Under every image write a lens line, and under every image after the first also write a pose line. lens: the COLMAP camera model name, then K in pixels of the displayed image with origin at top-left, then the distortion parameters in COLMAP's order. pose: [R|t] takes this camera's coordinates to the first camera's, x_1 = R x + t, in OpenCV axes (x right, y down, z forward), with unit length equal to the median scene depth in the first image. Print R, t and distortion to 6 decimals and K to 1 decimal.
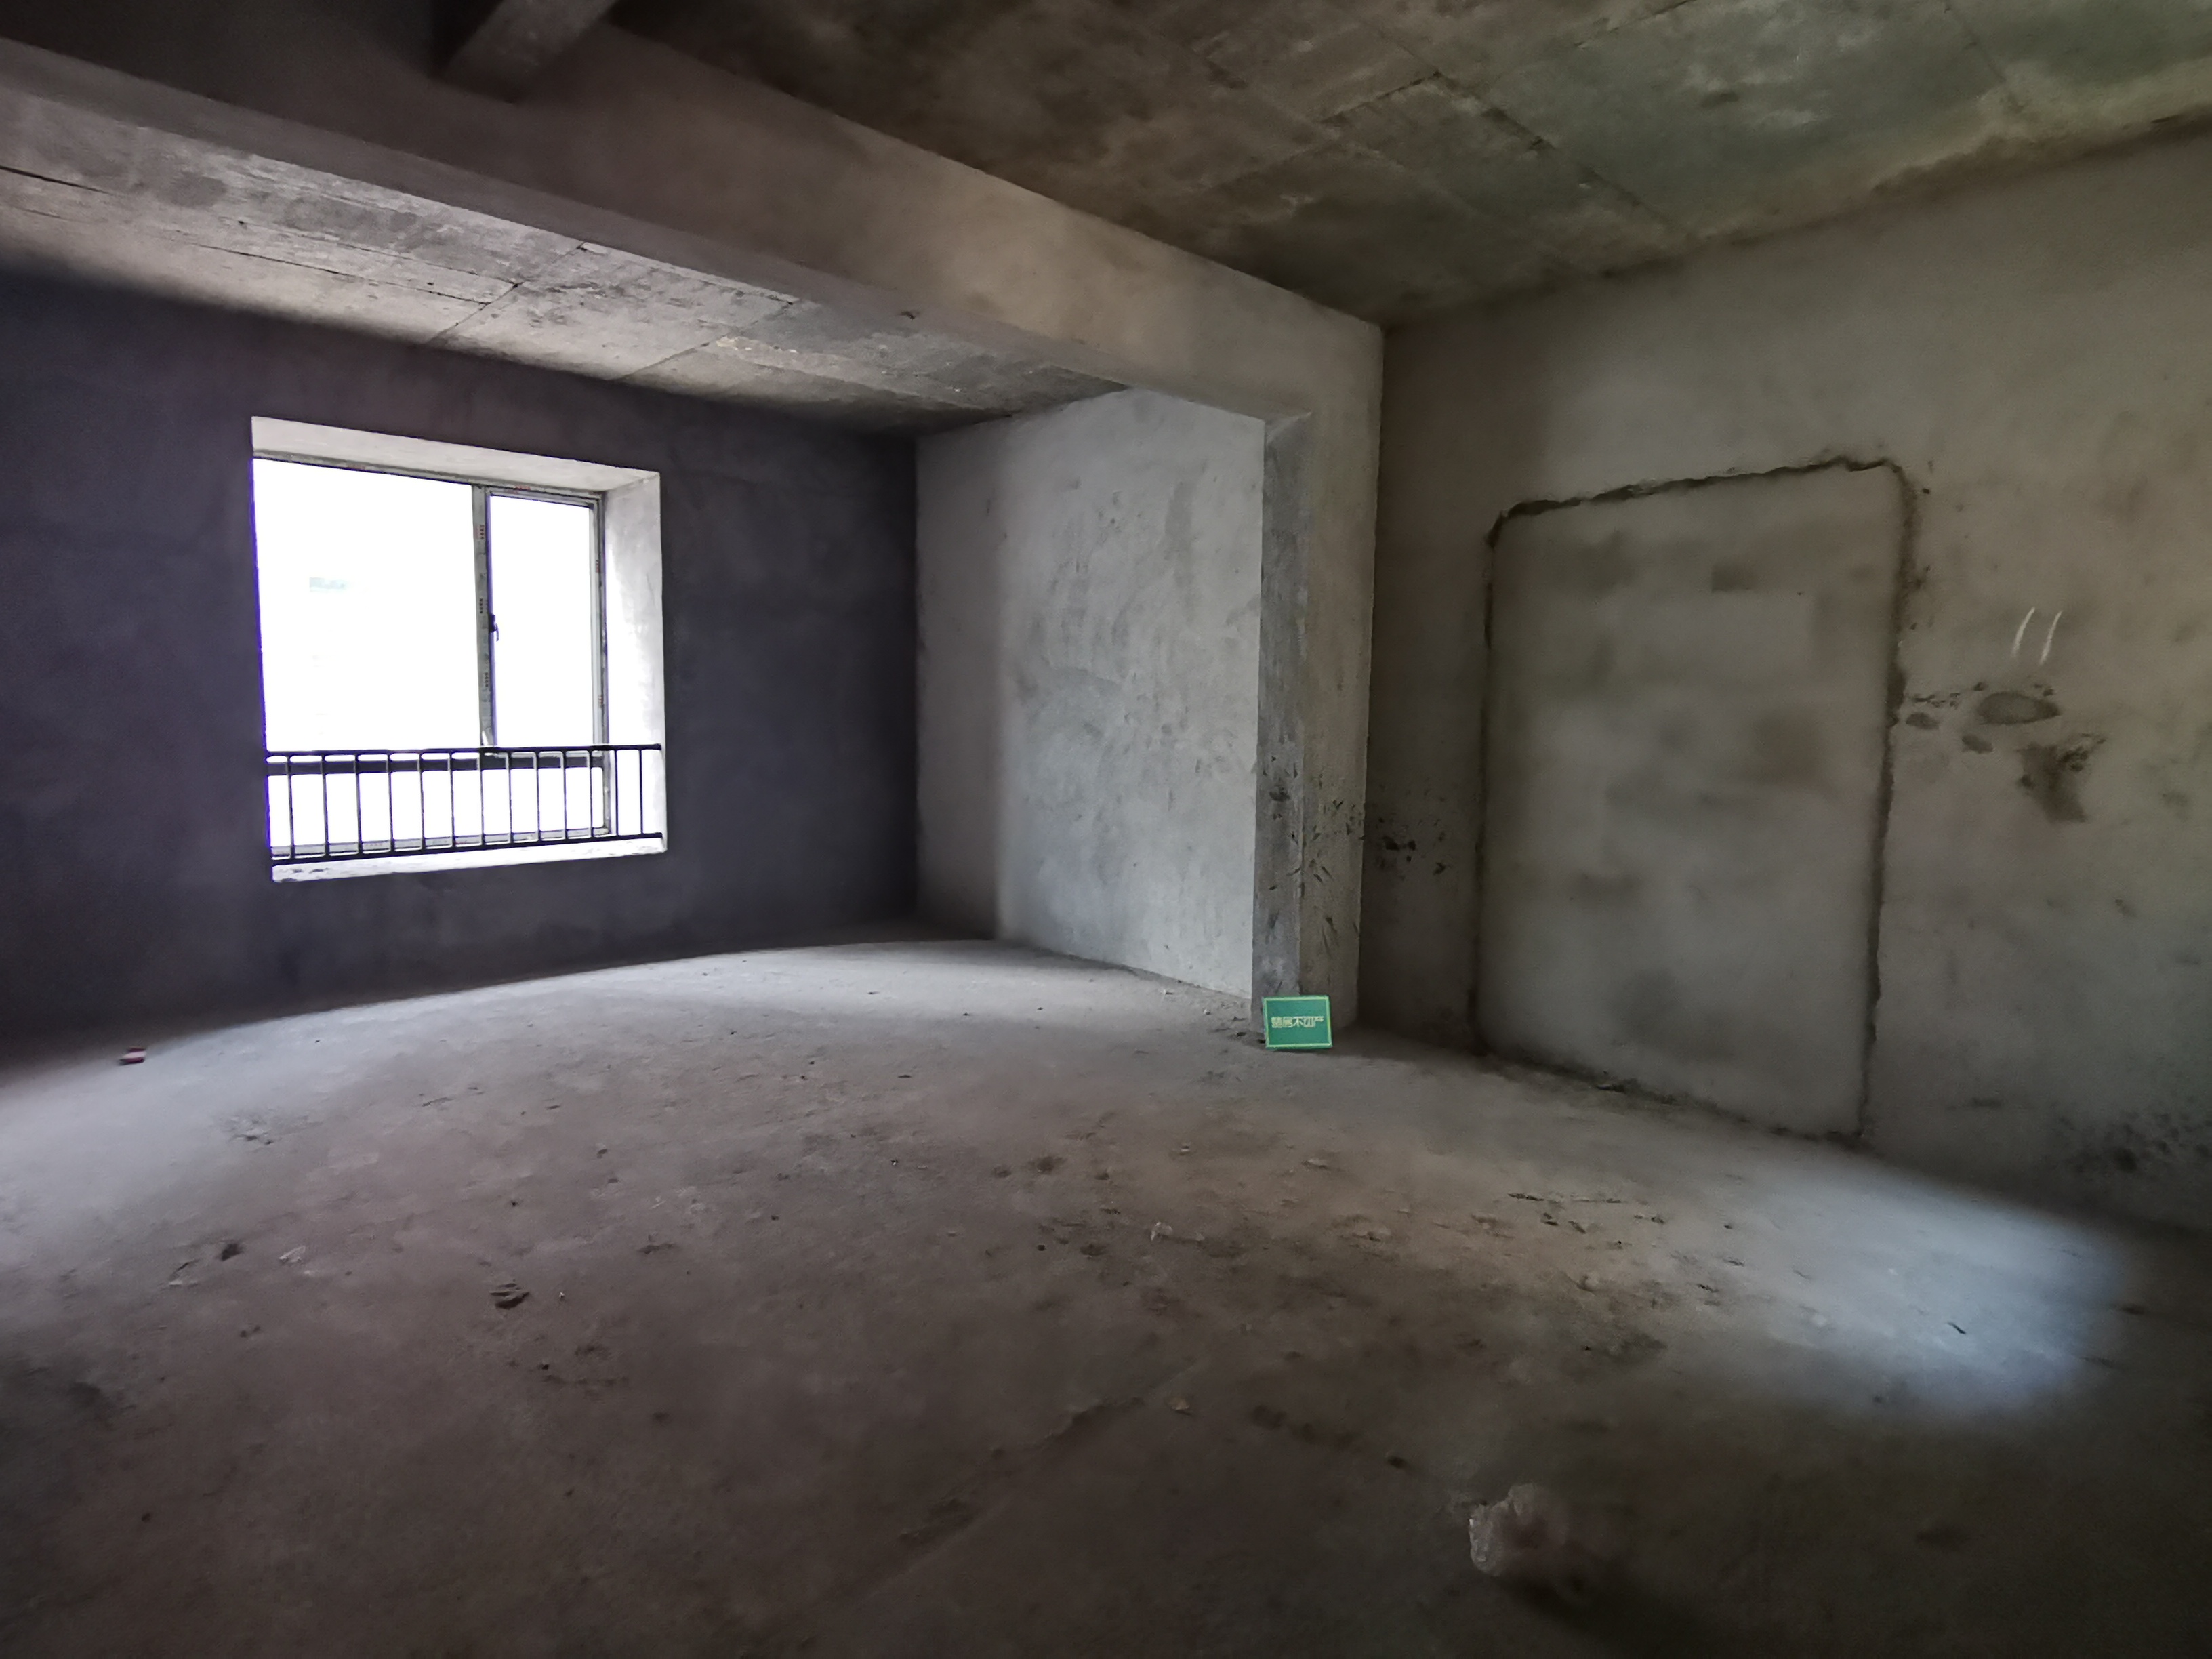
lens RADIAL K [[1241.7, 0, 1104.6], [0, 1241.7, 814.5], [0, 0, 1]] dist [0.000463, -0.001911]
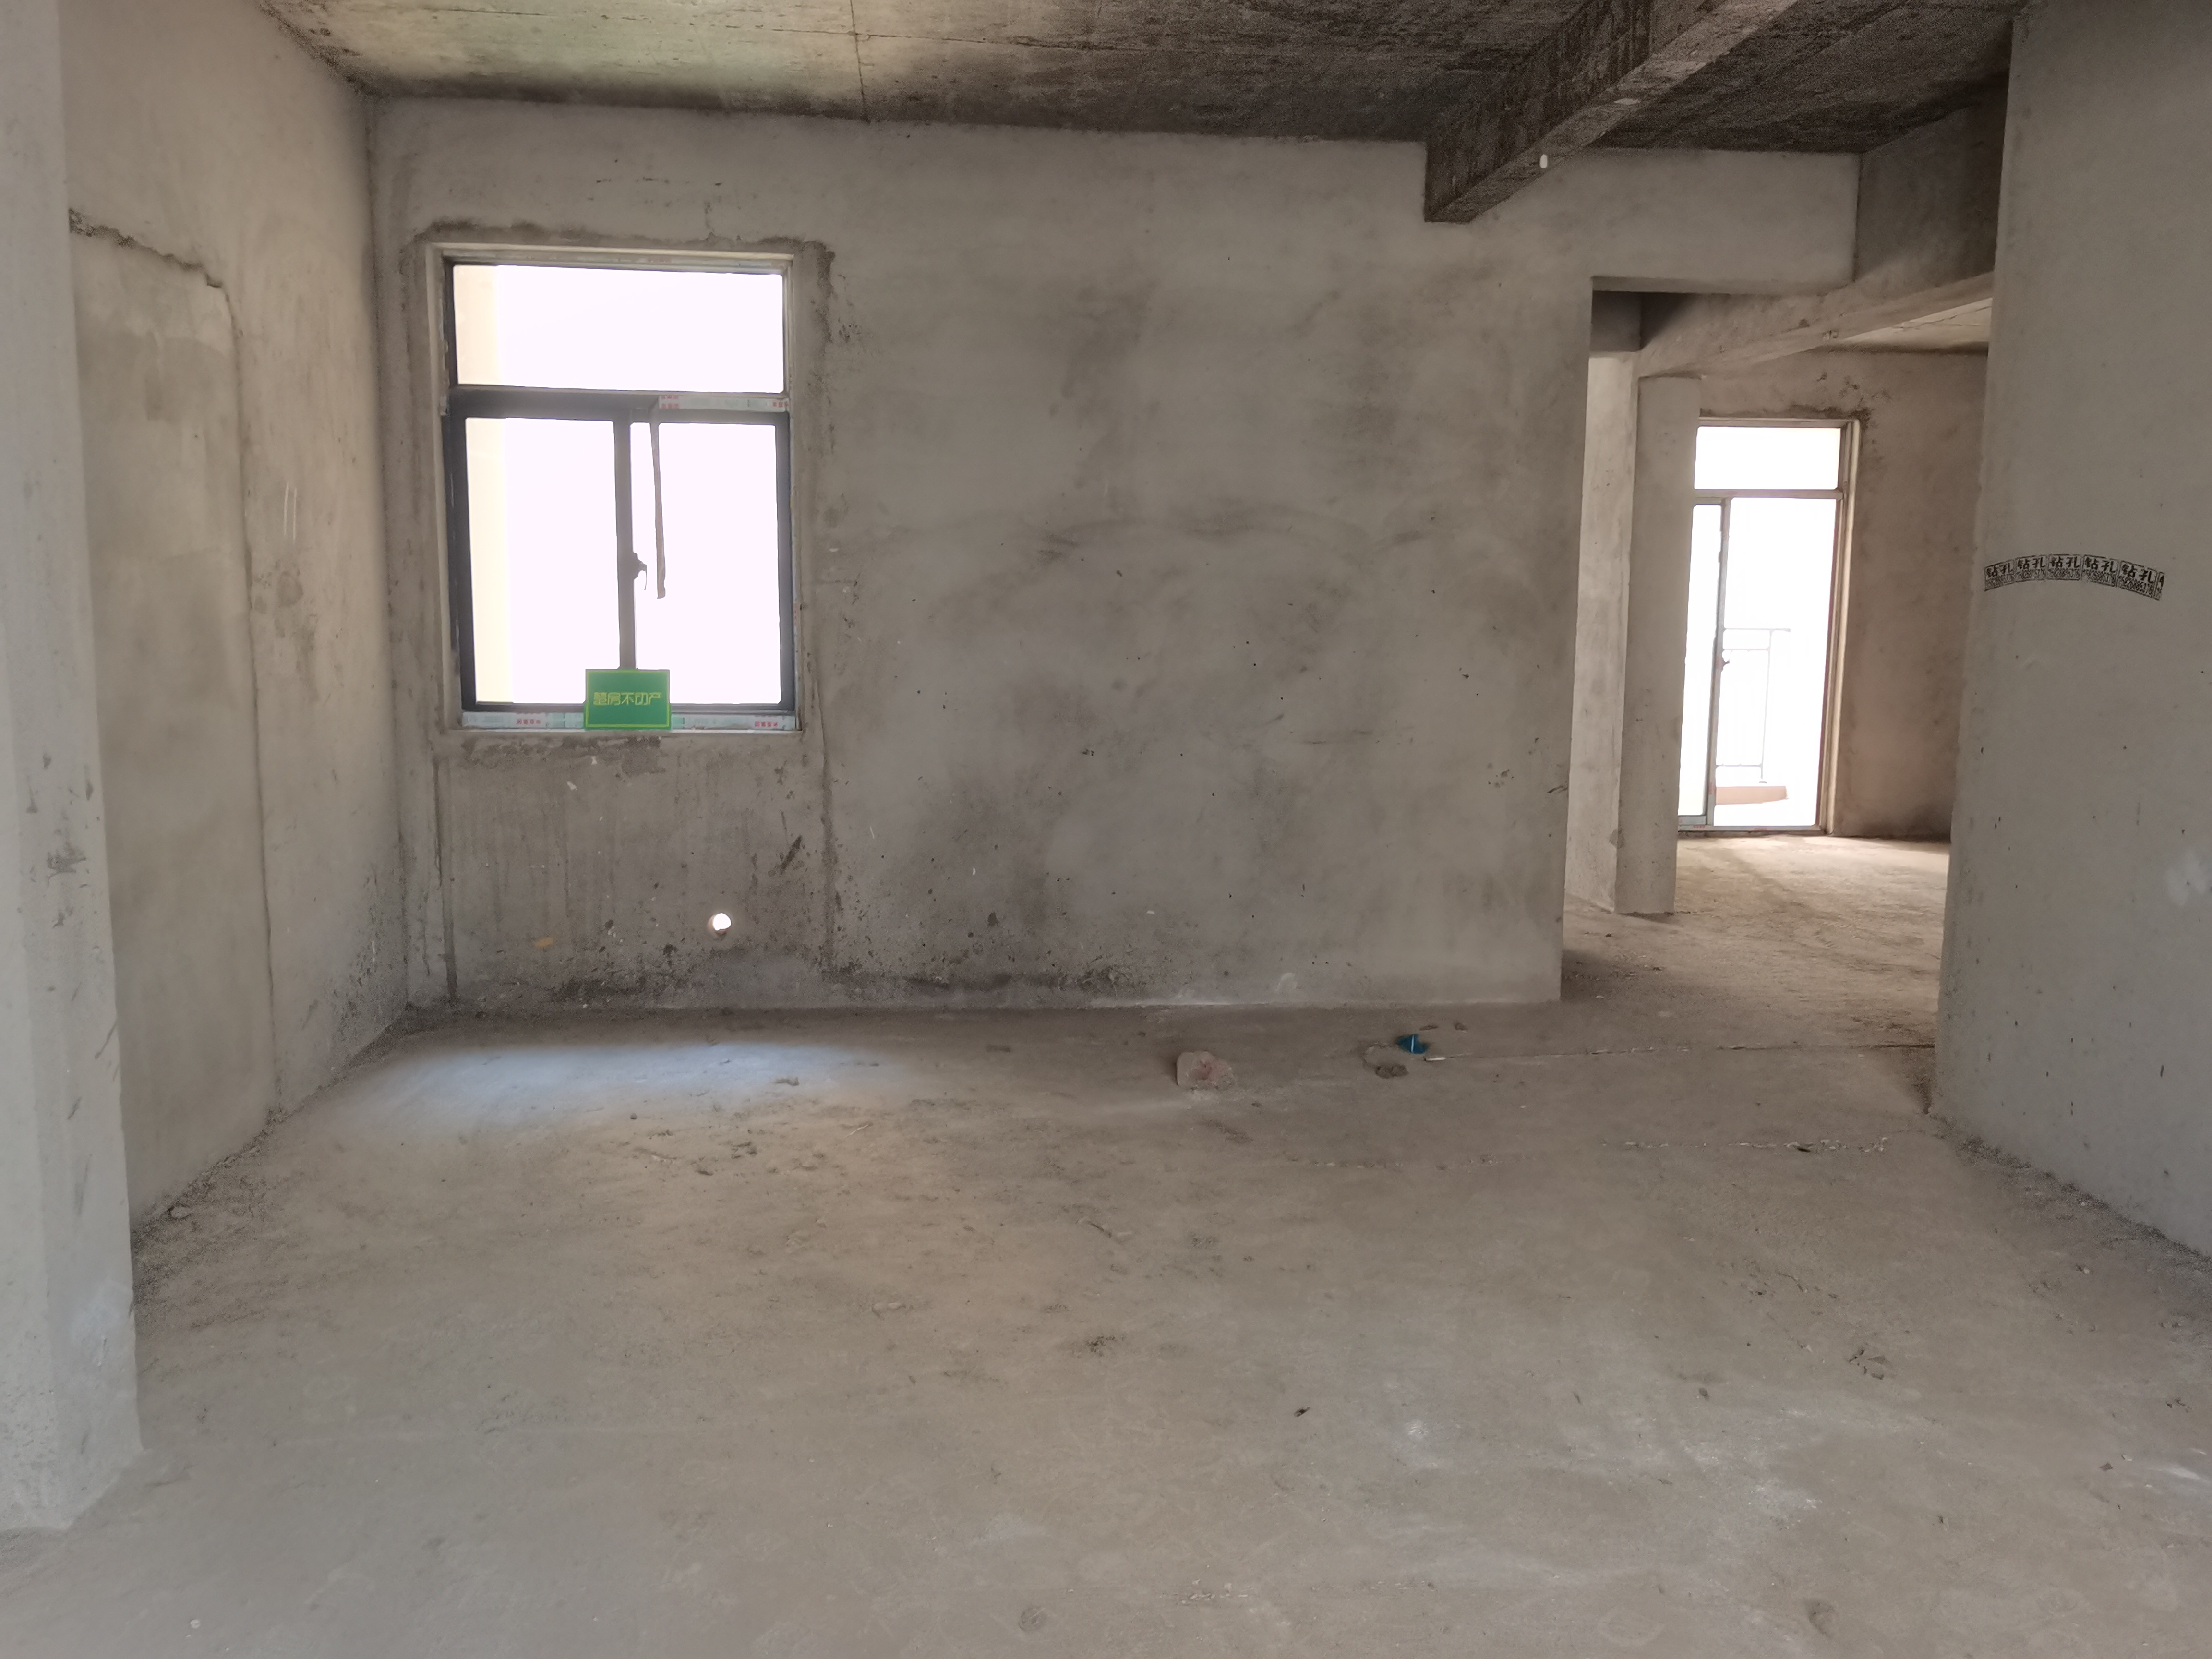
lens RADIAL K [[1767.6, 0, 1106.0], [0, 1767.6, 829.5], [0, 0, 1]] dist [-0.000340, -0.000094]
pose [[-0.797983, -0.104881, 0.593484, -0.504850], [0.030833, 0.976347, 0.213998, -0.153664], [-0.601891, 0.189065, -0.775875, 1.481016]]
